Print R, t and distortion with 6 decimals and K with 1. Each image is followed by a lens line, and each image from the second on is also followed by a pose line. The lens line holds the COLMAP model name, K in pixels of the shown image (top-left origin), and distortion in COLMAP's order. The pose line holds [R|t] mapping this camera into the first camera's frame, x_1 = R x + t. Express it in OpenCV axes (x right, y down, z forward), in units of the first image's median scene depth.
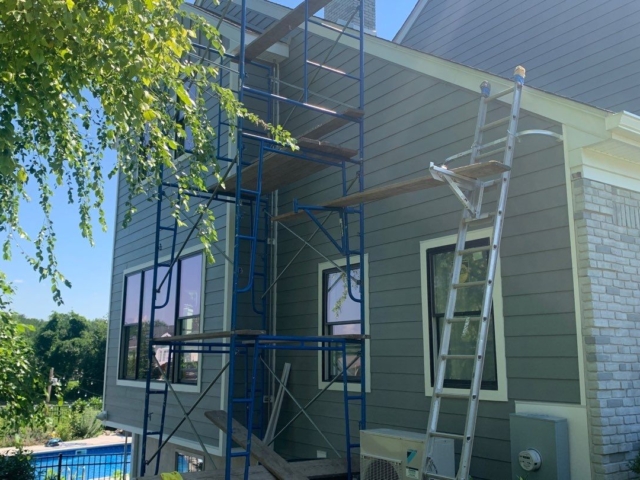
lens RADIAL K [[632.7, 0, 320.0], [0, 632.7, 240.0], [0, 0, 1]] dist [0.014069, 0.003777]
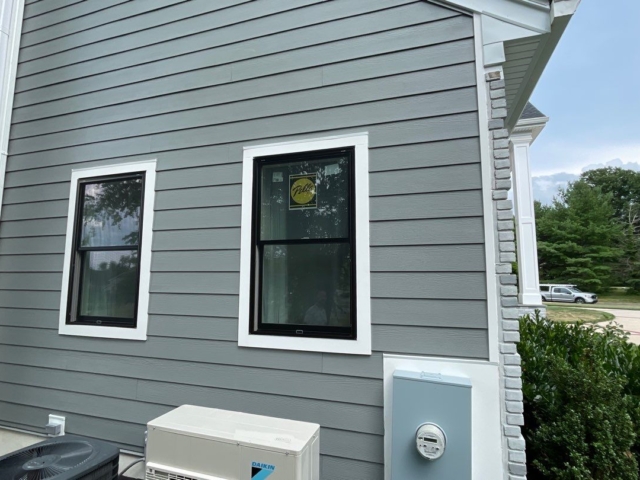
lens RADIAL K [[345.8, 0, 320.0], [0, 345.8, 240.0], [0, 0, 1]] dist [0.000102, -0.000489]
pose [[0.792635, 0.071051, 0.605542, -0.019196], [-0.113389, 0.993038, 0.031905, 0.108680], [-0.599059, -0.093950, 0.795174, 0.714416]]
